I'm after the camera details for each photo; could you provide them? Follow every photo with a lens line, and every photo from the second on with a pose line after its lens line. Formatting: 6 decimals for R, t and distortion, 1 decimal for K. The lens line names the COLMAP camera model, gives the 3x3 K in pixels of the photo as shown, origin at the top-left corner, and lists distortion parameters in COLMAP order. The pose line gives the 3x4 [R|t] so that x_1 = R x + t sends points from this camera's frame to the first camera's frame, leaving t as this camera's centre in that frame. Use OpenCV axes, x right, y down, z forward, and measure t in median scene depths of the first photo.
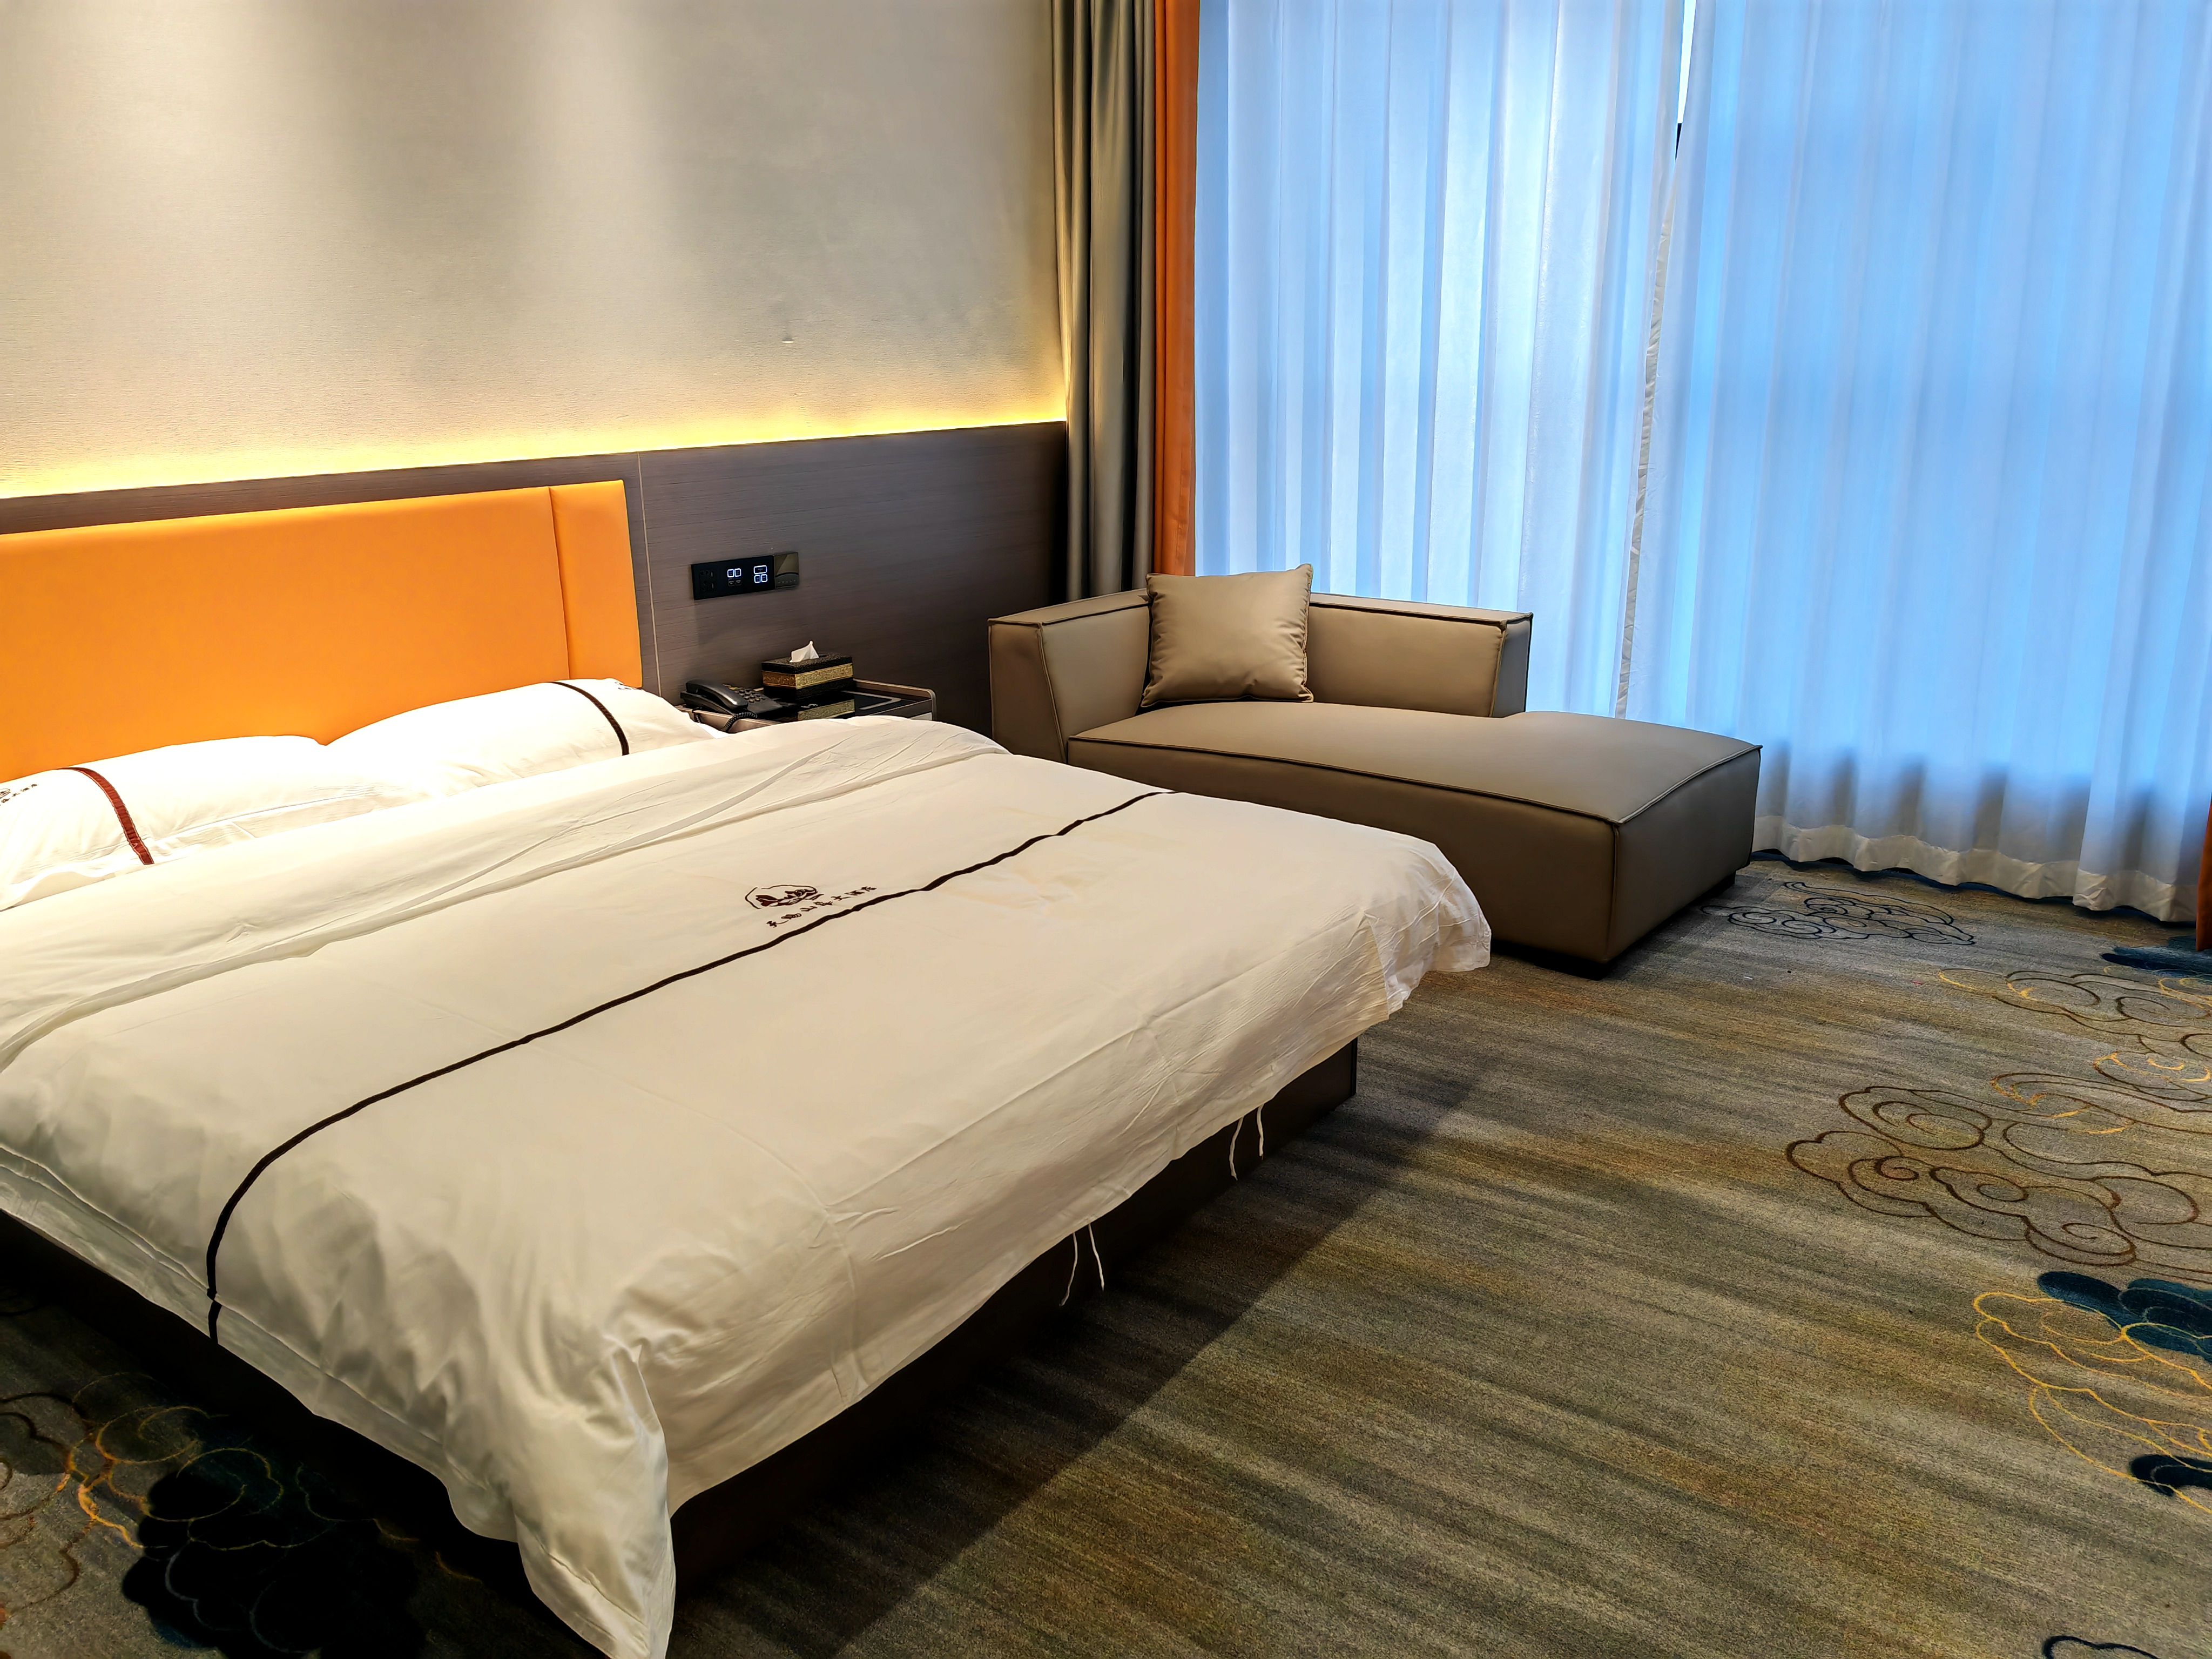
lens RADIAL K [[1718.9, 0, 1106.0], [0, 1718.9, 829.5], [0, 0, 1]] dist [0.002586, -0.015453]
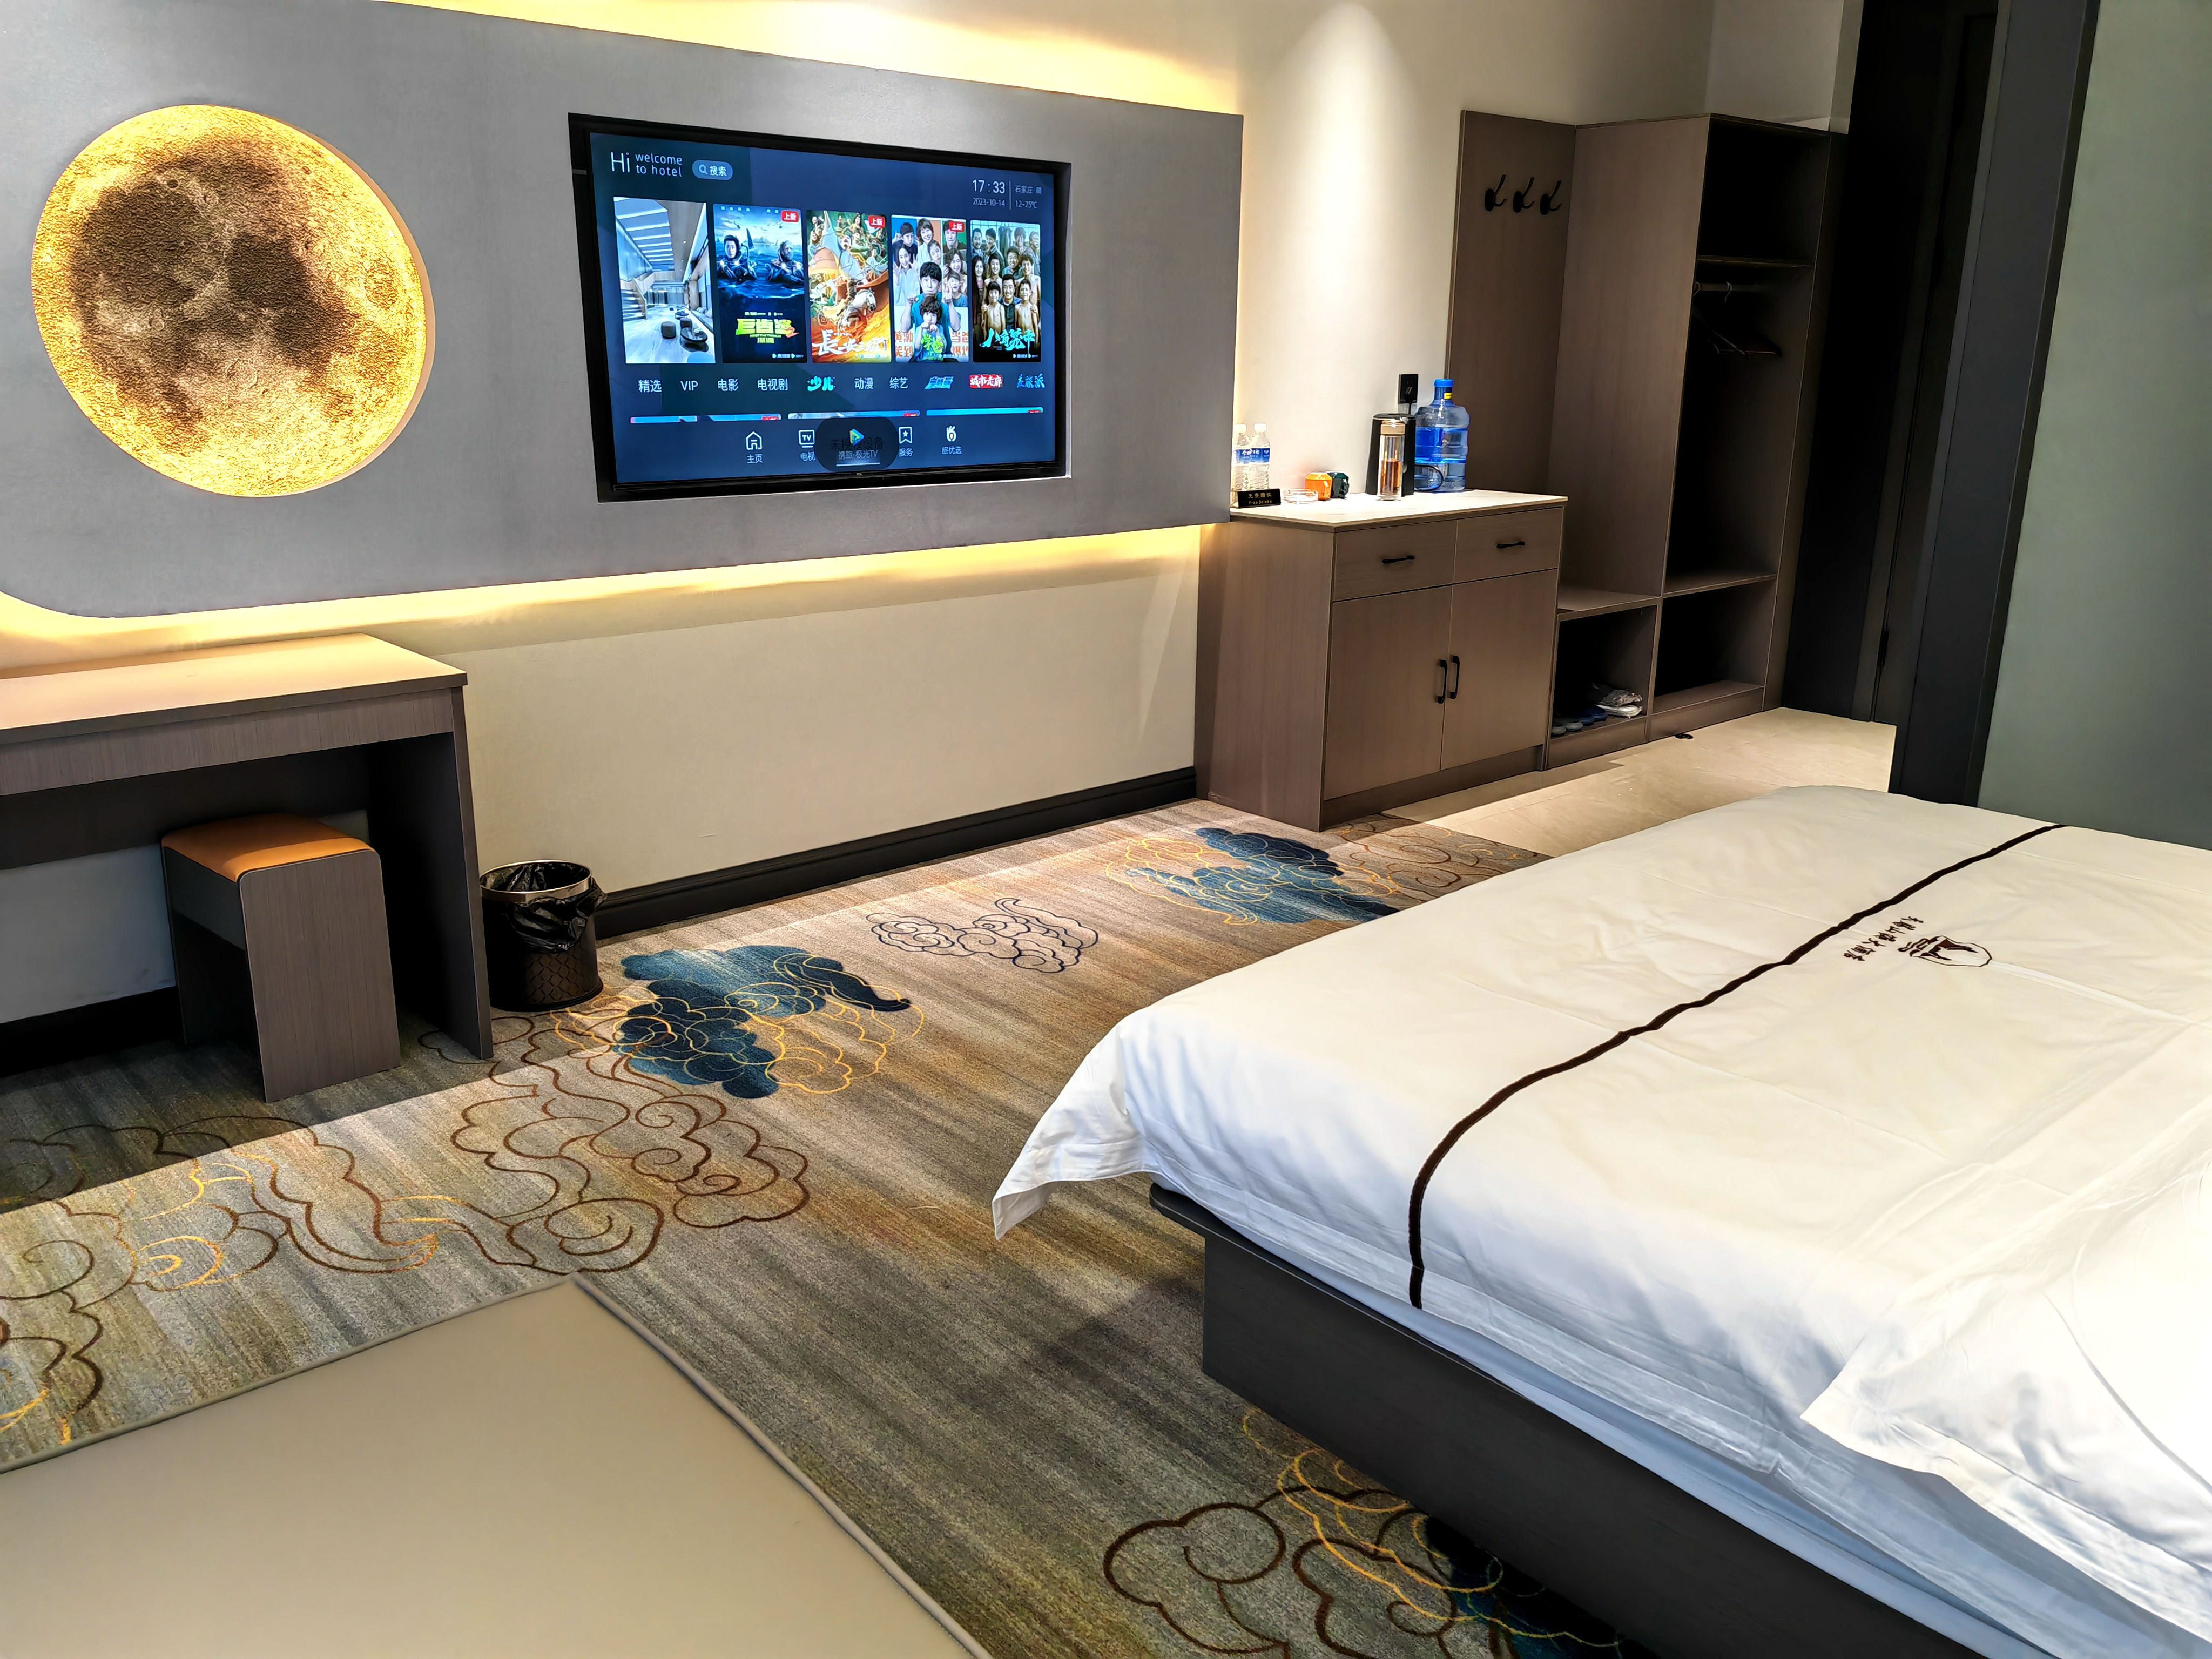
lens RADIAL K [[1702.3, 0, 1106.0], [0, 1702.3, 829.5], [0, 0, 1]] dist [0.058911, -0.074933]
pose [[-0.977687, -0.056771, 0.202251, 0.063622], [0.059753, 0.847863, 0.526838, -0.538617], [-0.201390, 0.527168, -0.825552, 1.872572]]
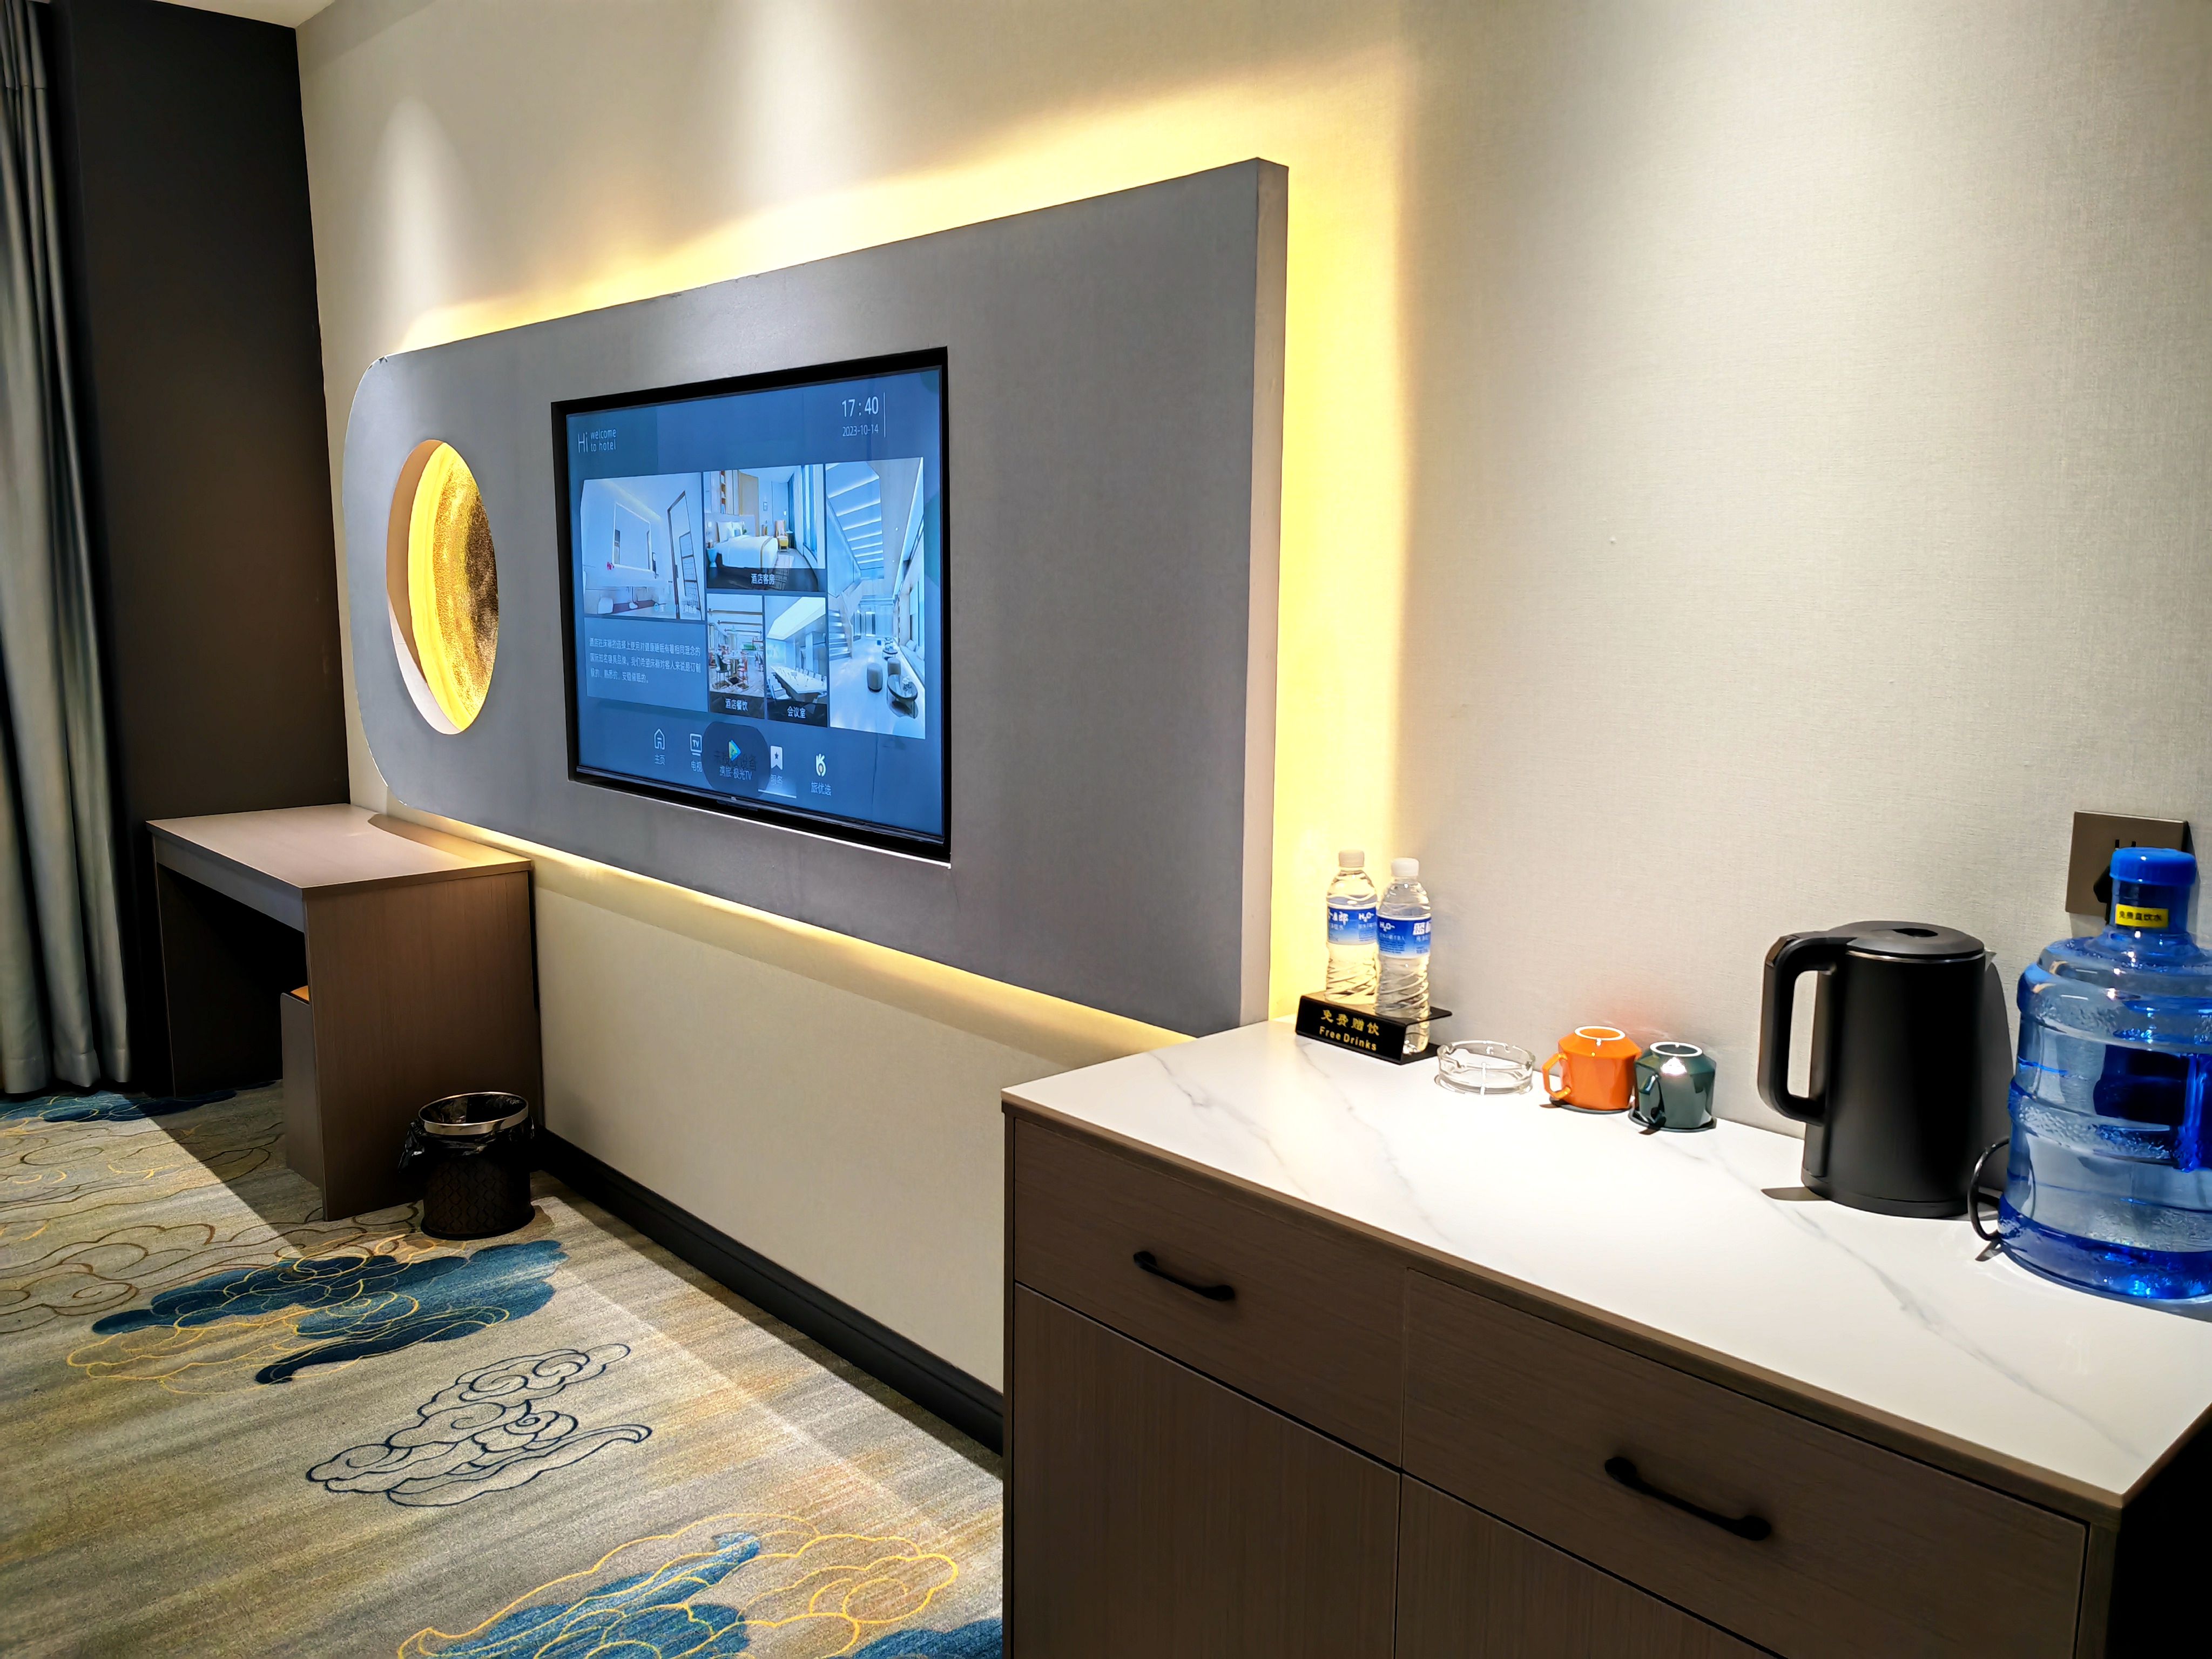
lens RADIAL K [[1702.3, 0, 1106.0], [0, 1702.3, 829.5], [0, 0, 1]] dist [0.058911, -0.074933]
pose [[0.209155, -0.138226, 0.968064, -0.485223], [0.262271, 0.961619, 0.080641, -0.001347], [-0.942055, 0.237029, 0.237380, -0.098736]]
